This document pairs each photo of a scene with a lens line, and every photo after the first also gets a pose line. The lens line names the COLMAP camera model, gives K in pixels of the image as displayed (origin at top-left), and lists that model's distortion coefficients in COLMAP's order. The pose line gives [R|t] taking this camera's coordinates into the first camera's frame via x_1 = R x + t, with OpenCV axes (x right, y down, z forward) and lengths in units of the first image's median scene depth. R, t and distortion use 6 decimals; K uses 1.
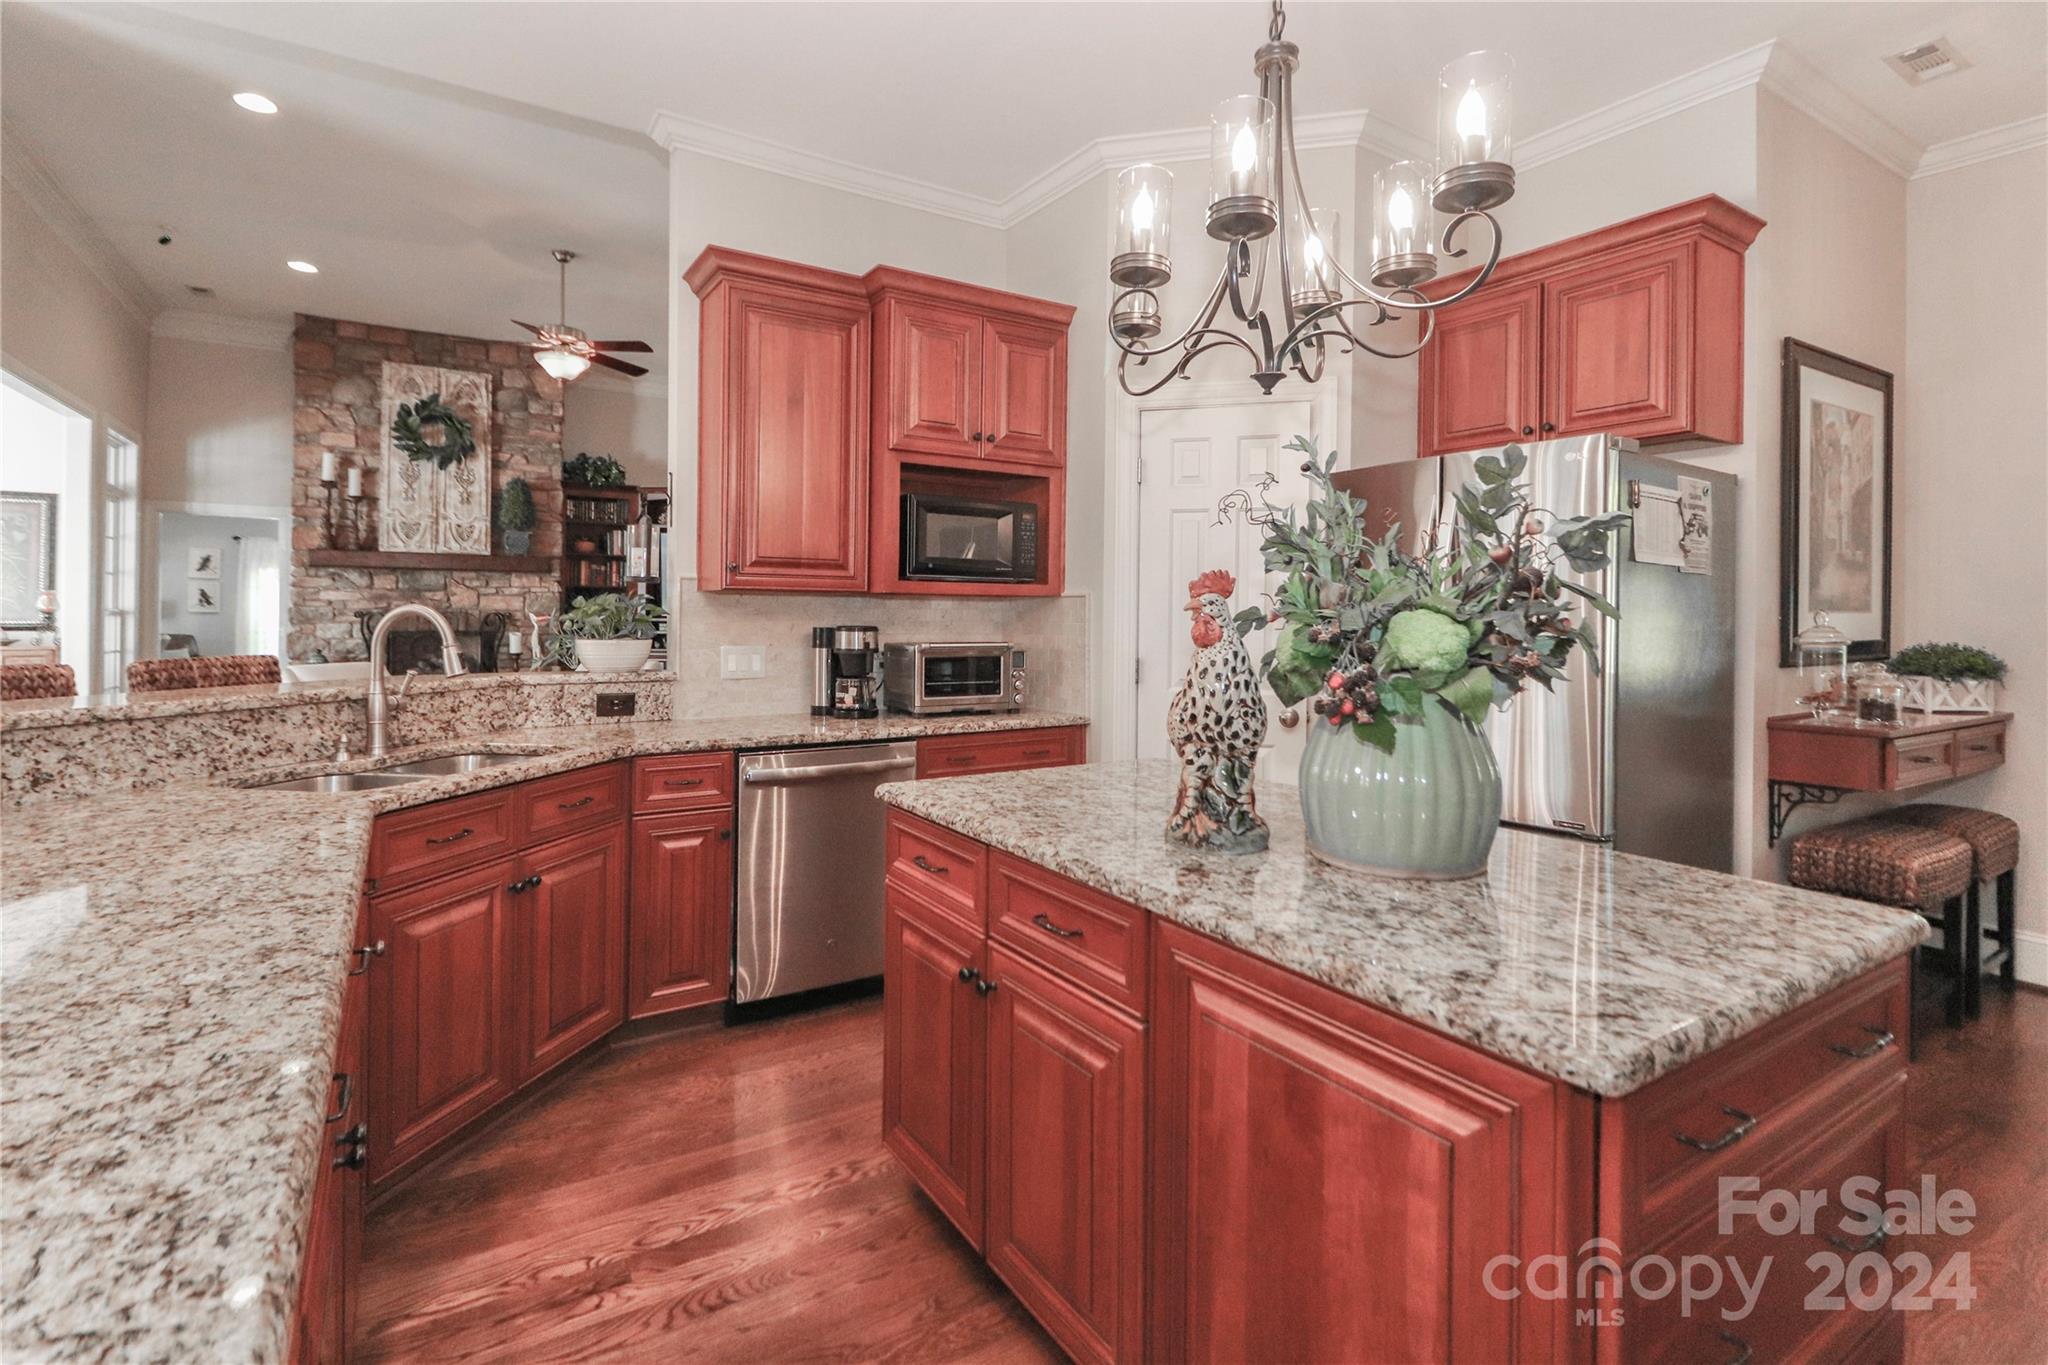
lens RADIAL K [[961.4, 0, 1027.9], [0, 961.4, 609.1], [0, 0, 1]] dist [0.009785, -0.009801]
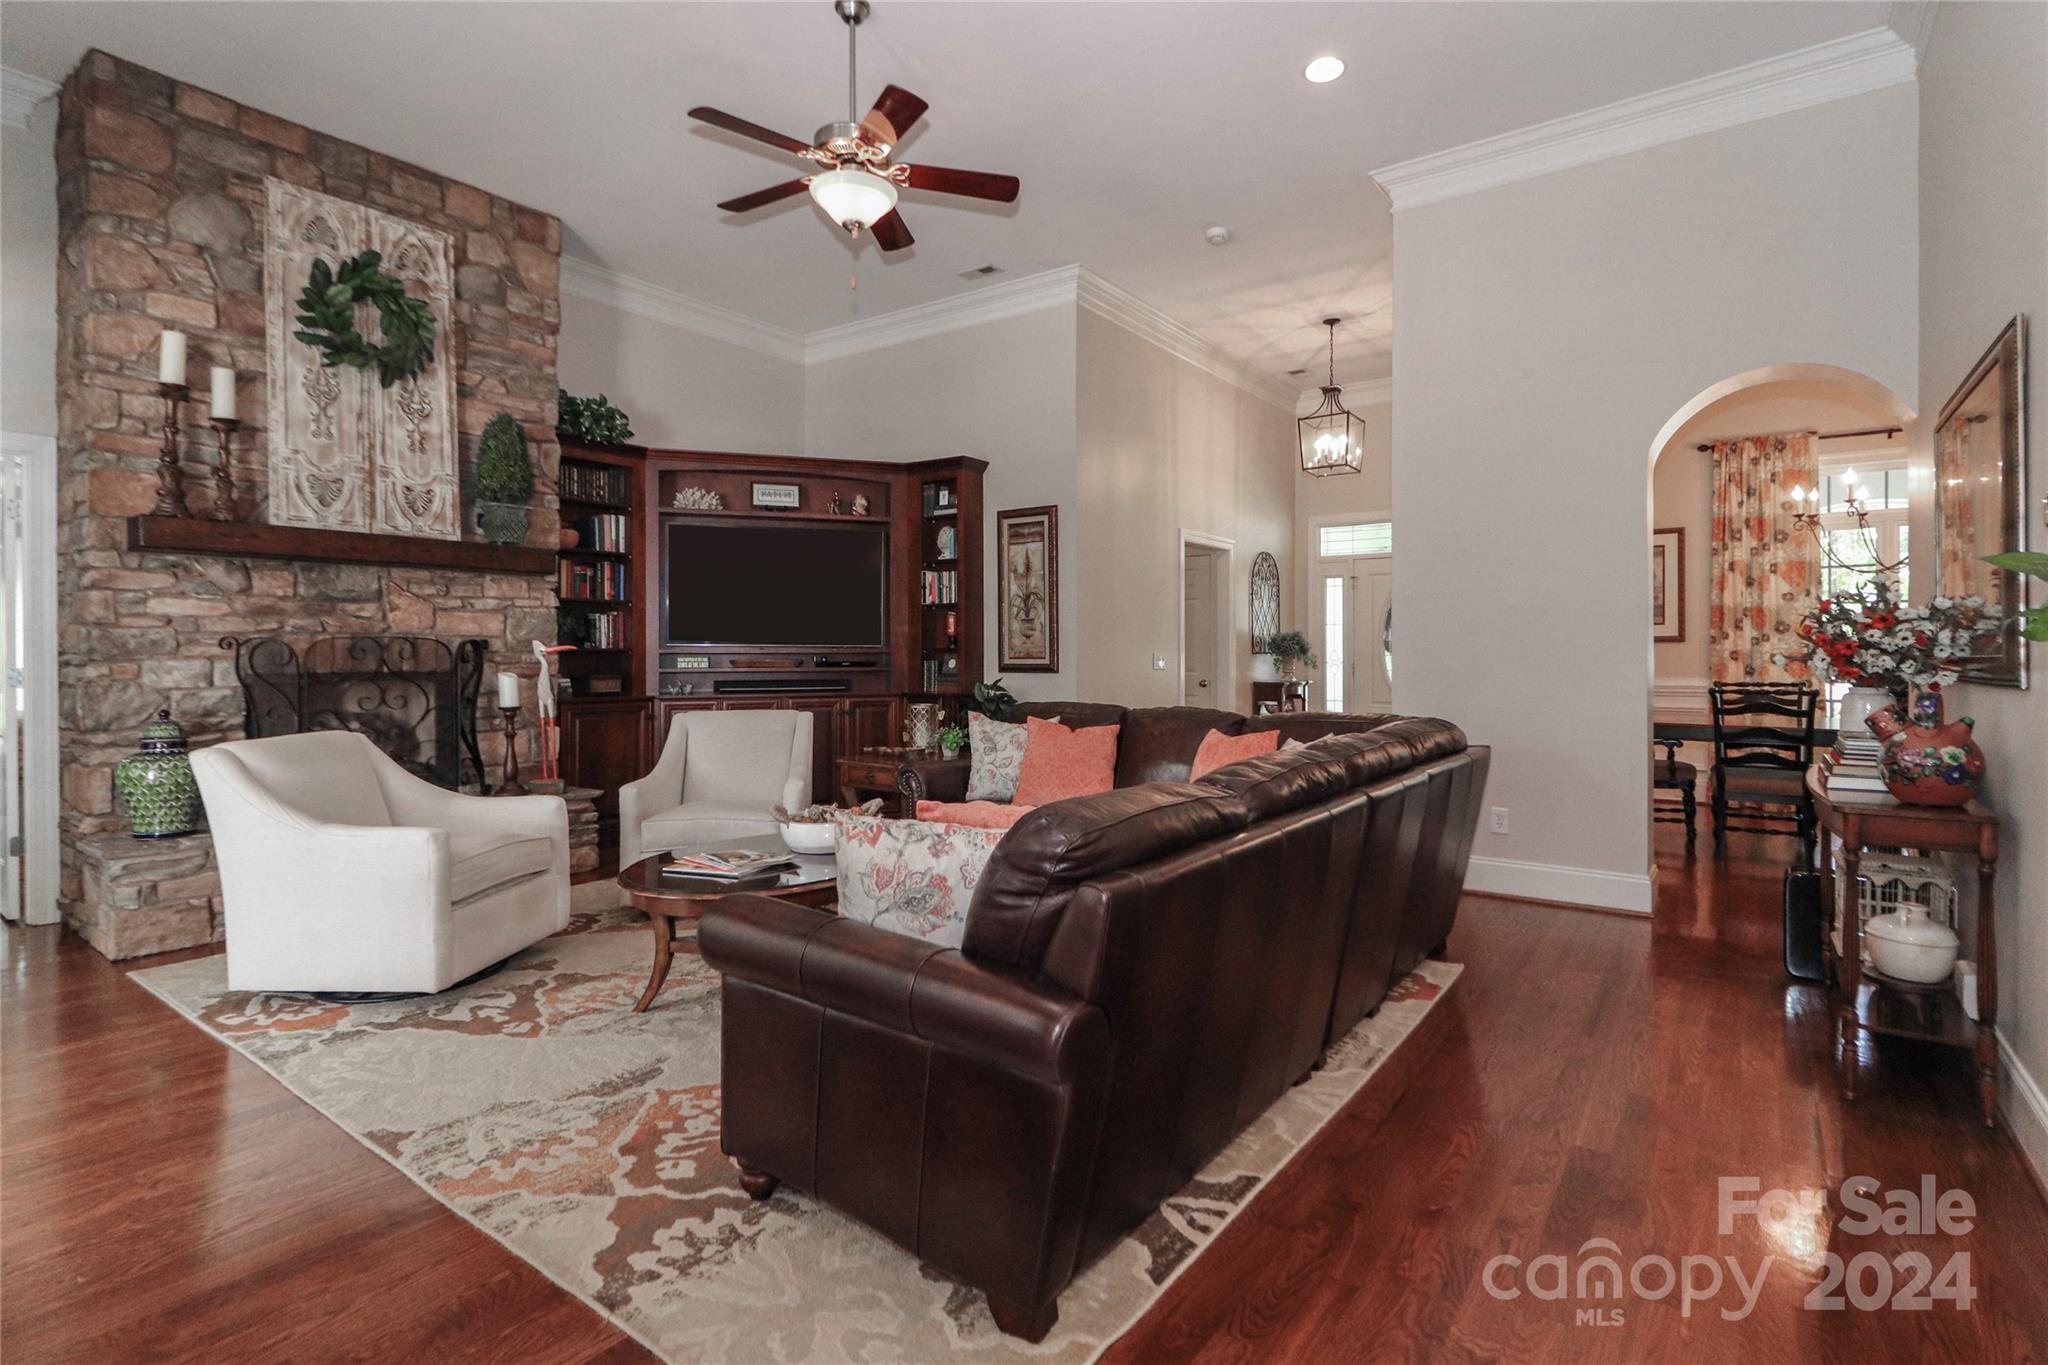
lens RADIAL K [[961.4, 0, 992.0], [0, 961.4, 657.3], [0, 0, 1]] dist [0.009785, -0.009801]
pose [[0.931847, -0.011574, 0.362667, -1.033743], [0.007196, 0.999884, 0.013421, 0.020023], [-0.362781, -0.009897, 0.931822, 0.726538]]
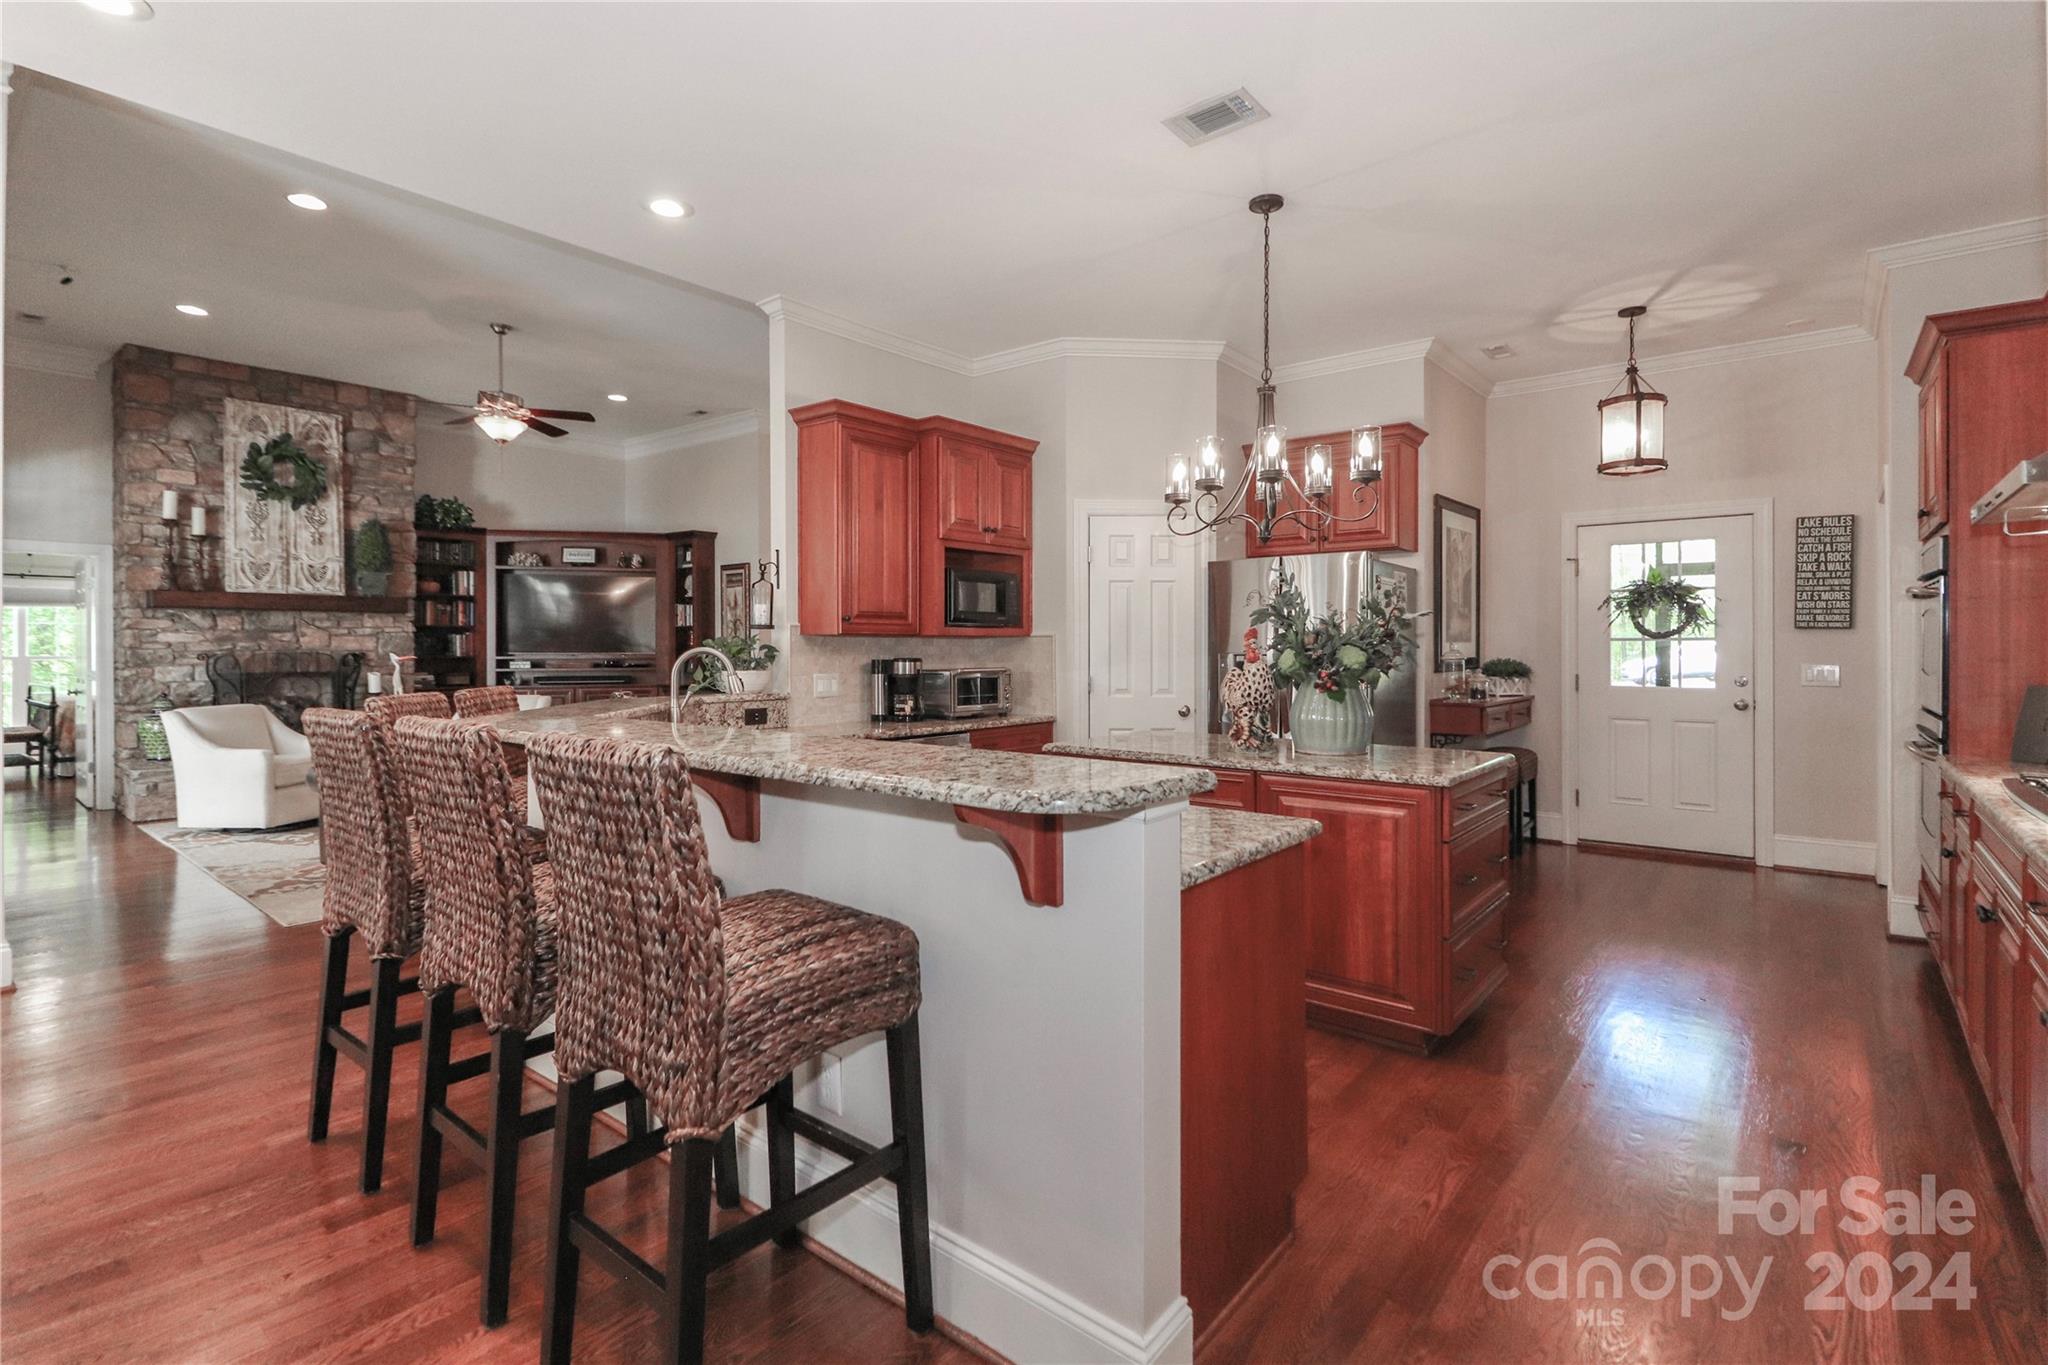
lens RADIAL K [[961.4, 0, 1038.4], [0, 961.4, 646.8], [0, 0, 1]] dist [0.009785, -0.009801]
pose [[0.946954, -0.011256, 0.321172, -0.431643], [0.009313, 0.999928, 0.007584, -0.008062], [-0.321234, -0.004191, 0.946990, -0.409400]]
